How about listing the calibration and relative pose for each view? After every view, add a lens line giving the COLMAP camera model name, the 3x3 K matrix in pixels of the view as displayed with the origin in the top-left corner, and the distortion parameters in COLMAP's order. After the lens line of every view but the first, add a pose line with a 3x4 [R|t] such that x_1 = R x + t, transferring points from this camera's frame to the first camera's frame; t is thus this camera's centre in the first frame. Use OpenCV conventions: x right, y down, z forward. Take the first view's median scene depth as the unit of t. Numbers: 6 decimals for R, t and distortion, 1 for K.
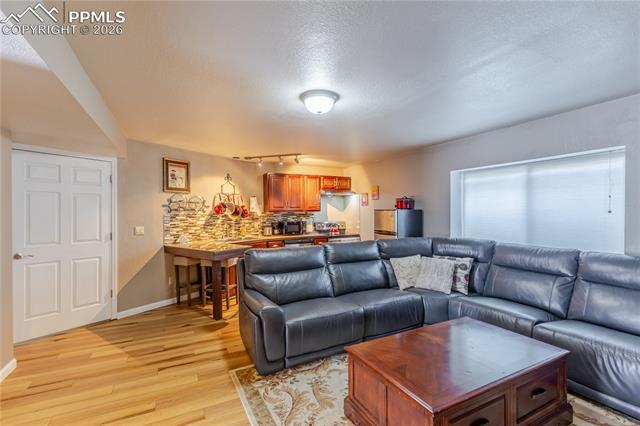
lens RADIAL K [[295.0, 0, 319.6], [0, 295.0, 212.6], [0, 0, 1]] dist [-0.001571, 0.000942]
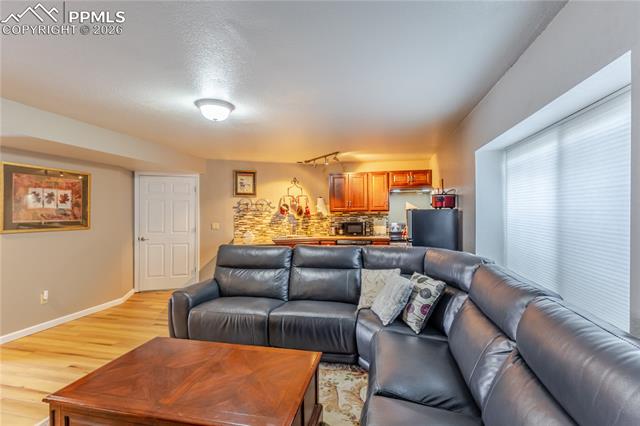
lens RADIAL K [[295.0, 0, 321.0], [0, 295.0, 213.4], [0, 0, 1]] dist [-0.001571, 0.000942]
pose [[0.772338, 0.002642, -0.635206, 0.484201], [0.001609, 0.999980, 0.006116, -0.004006], [0.635209, -0.005746, 0.772319, 0.207990]]
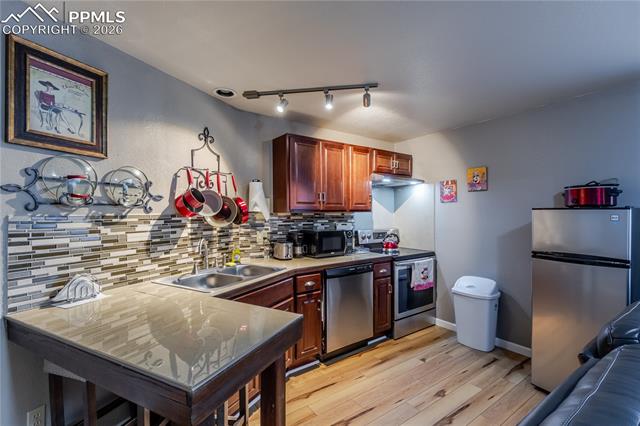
lens RADIAL K [[295.0, 0, 322.5], [0, 295.0, 214.0], [0, 0, 1]] dist [-0.001571, 0.000942]
pose [[0.988116, 0.006212, 0.153581, -0.206825], [-0.005898, 0.999979, -0.002499, 0.002312], [-0.153594, 0.001564, 0.988133, 0.537177]]
